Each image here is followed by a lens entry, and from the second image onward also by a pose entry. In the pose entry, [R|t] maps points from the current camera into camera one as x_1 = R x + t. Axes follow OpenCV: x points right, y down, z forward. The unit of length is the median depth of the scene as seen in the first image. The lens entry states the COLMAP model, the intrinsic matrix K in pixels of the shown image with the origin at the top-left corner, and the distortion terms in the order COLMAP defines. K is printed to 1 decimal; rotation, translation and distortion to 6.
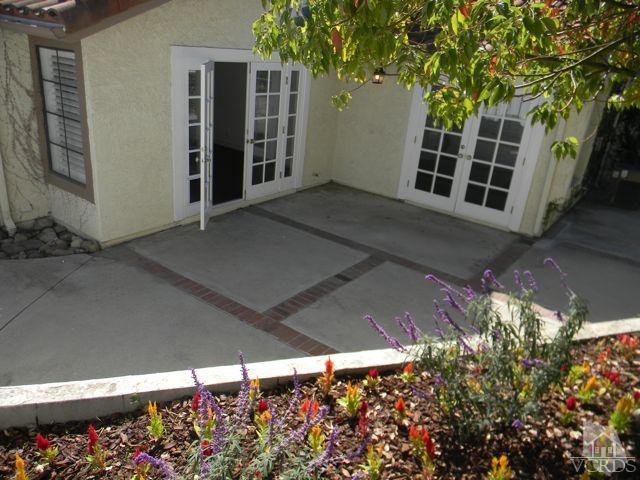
lens RADIAL K [[505.7, 0, 318.7], [0, 505.7, 241.0], [0, 0, 1]] dist [-0.009872, -0.008363]
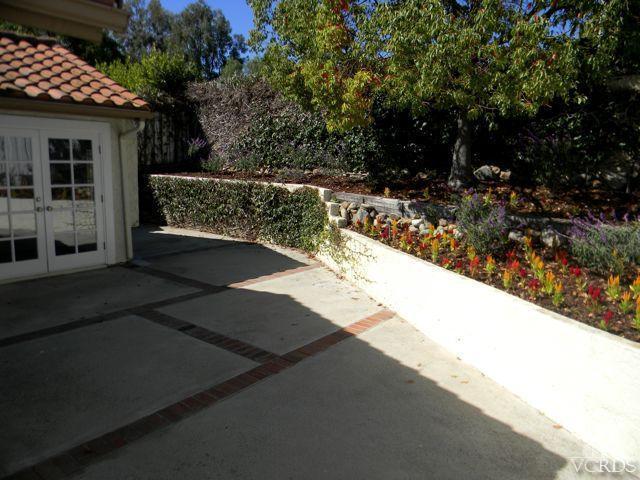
lens RADIAL K [[505.7, 0, 319.3], [0, 505.7, 239.1], [0, 0, 1]] dist [-0.009872, -0.008363]
pose [[0.025660, -0.244498, 0.969310, -0.714118], [0.361303, 0.906353, 0.219054, -0.167826], [-0.932095, 0.344594, 0.111595, 0.561681]]
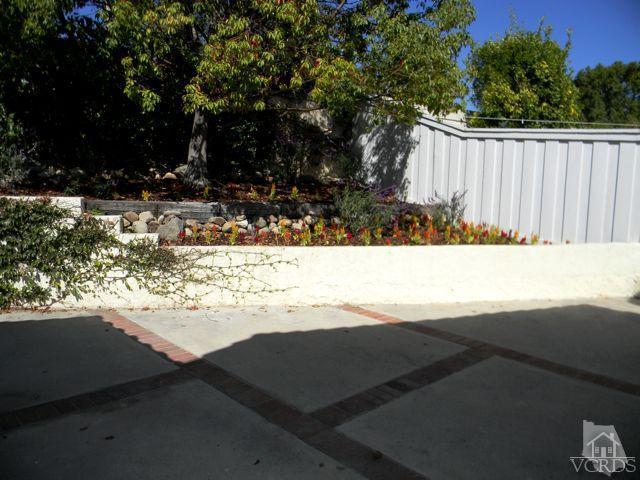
lens RADIAL K [[505.7, 0, 318.5], [0, 505.7, 239.3], [0, 0, 1]] dist [-0.009872, -0.008363]
pose [[-0.980586, -0.124736, 0.151304, 0.065927], [-0.033660, 0.867216, 0.496793, -0.365765], [-0.193181, 0.482055, -0.854578, 1.335498]]
